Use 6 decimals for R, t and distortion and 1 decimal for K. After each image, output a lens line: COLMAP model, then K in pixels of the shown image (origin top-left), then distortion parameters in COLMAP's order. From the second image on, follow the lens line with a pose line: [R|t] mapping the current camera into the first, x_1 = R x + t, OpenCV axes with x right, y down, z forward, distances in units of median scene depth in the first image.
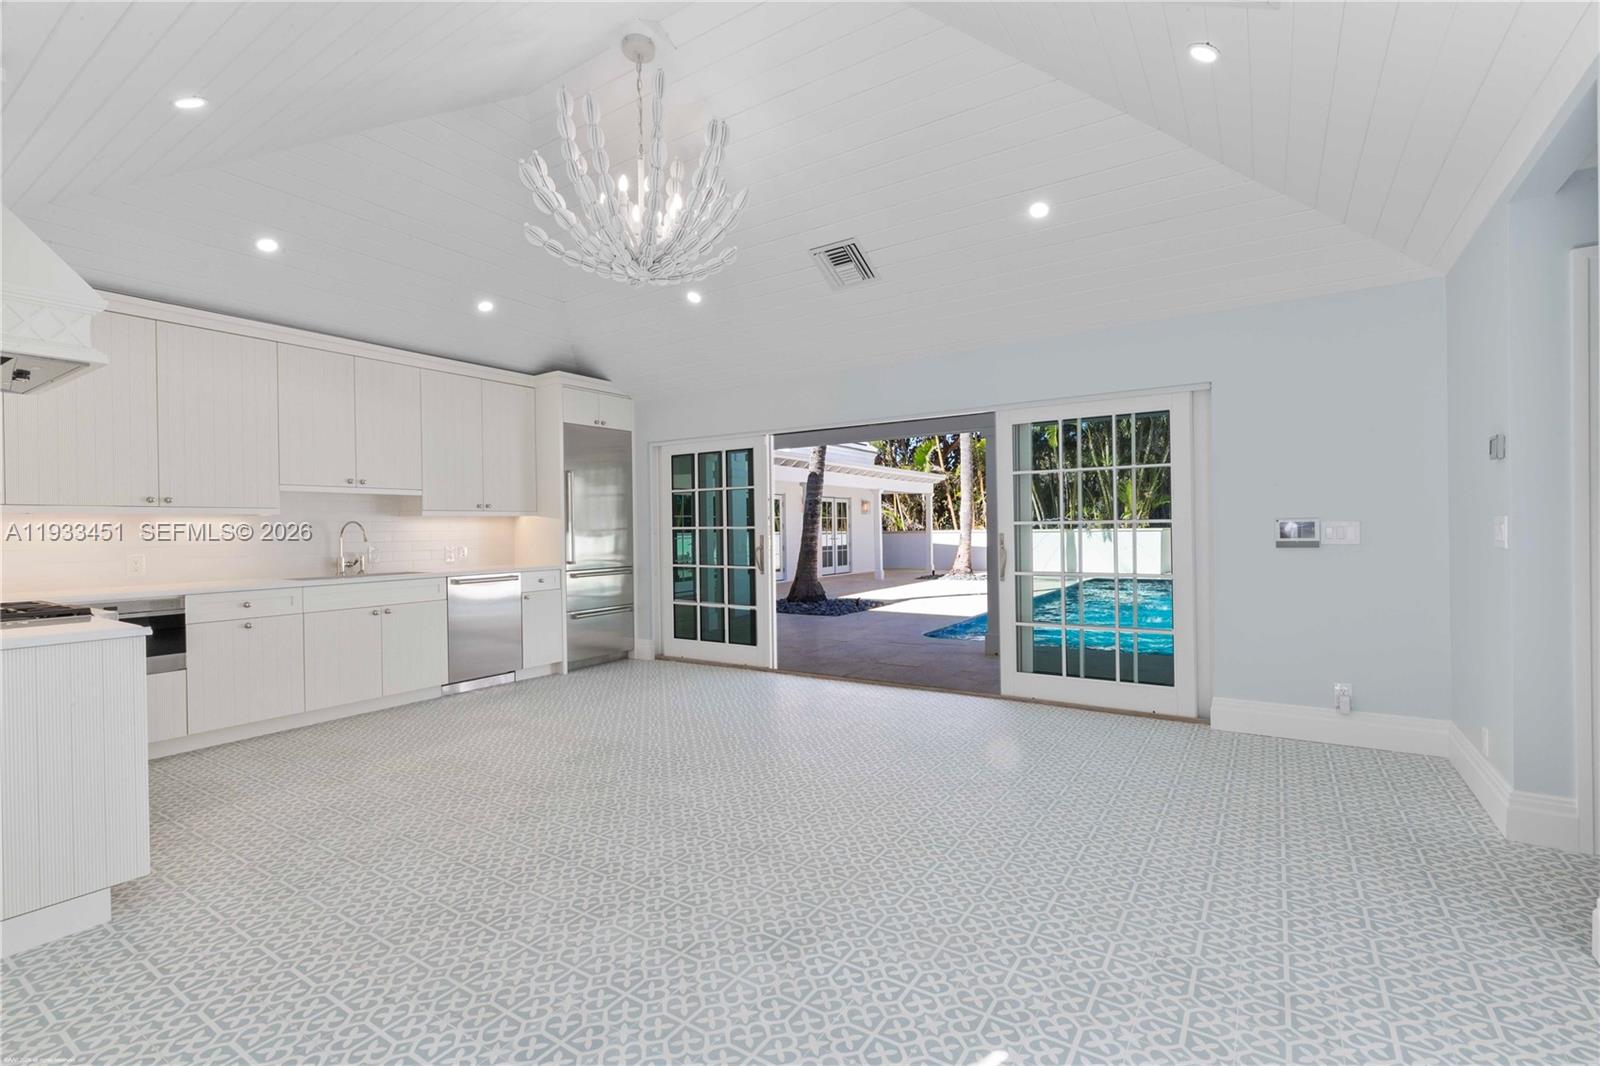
lens RADIAL K [[713.2, 0, 803.7], [0, 713.2, 532.2], [0, 0, 1]] dist [0.001419, -0.000529]
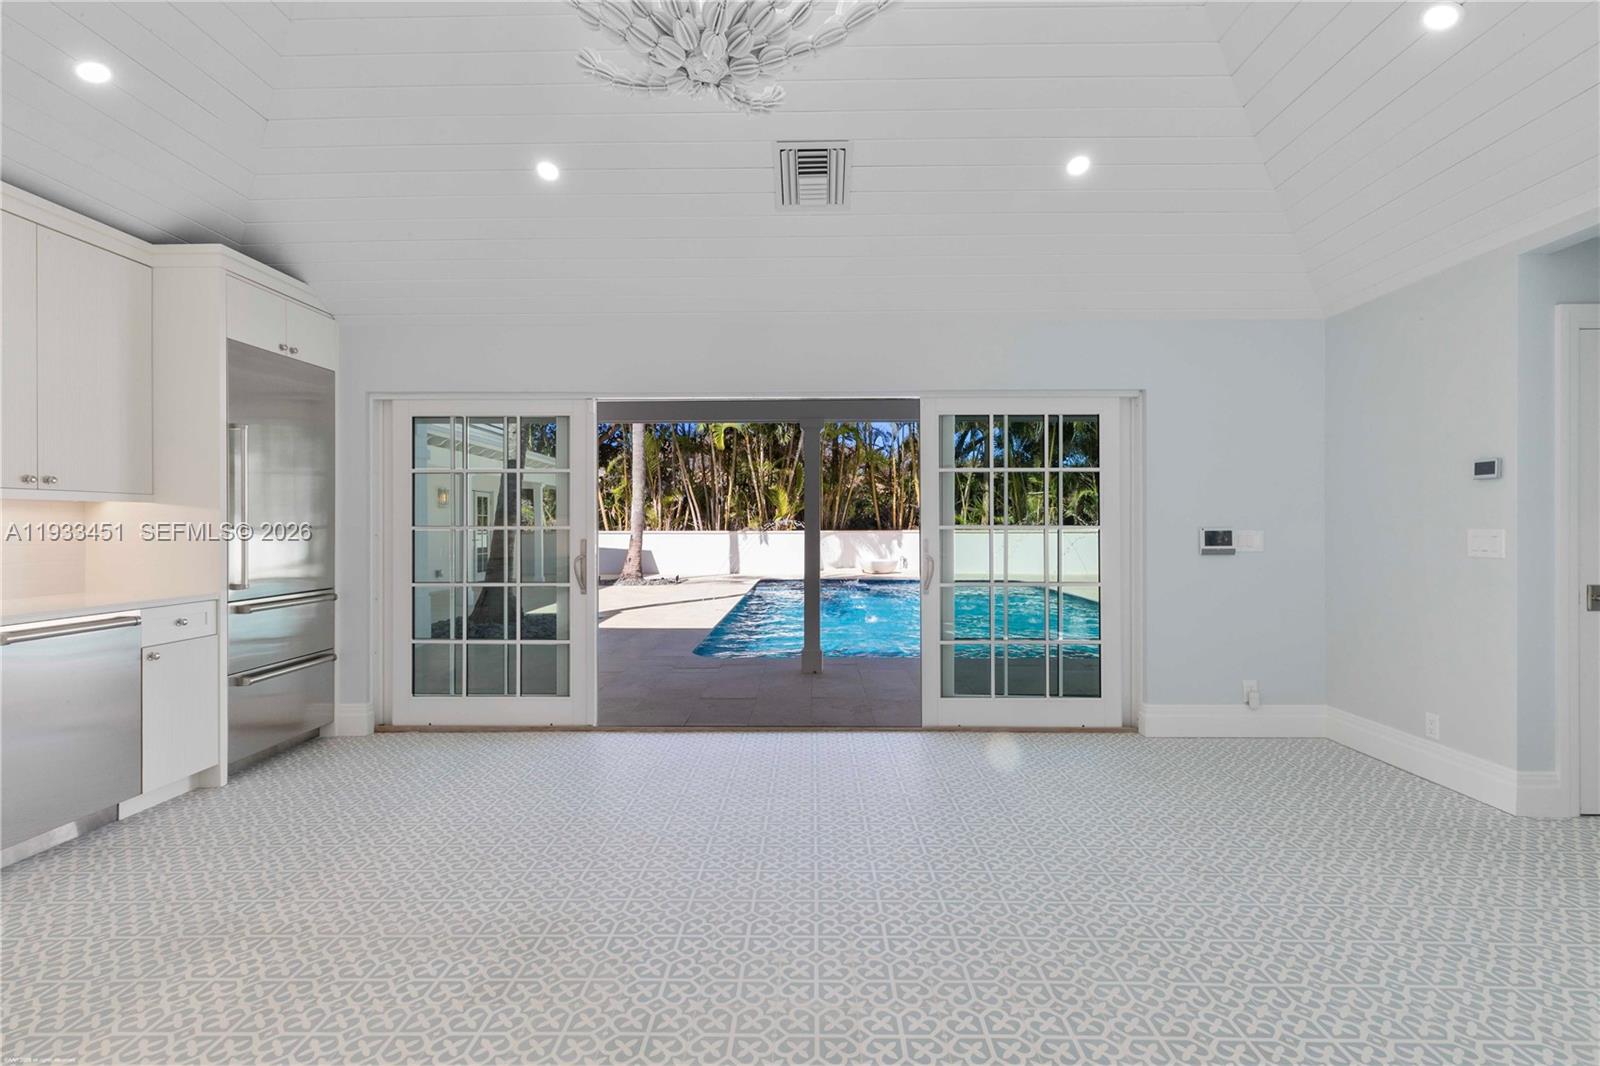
lens RADIAL K [[726.8, 0, 804.1], [0, 726.8, 537.0], [0, 0, 1]] dist [0.005483, -0.000901]
pose [[0.843984, 0.005014, 0.536344, -0.257965], [-0.008136, 0.999961, 0.003455, -0.002880], [-0.536306, -0.007279, 0.843992, 0.268674]]
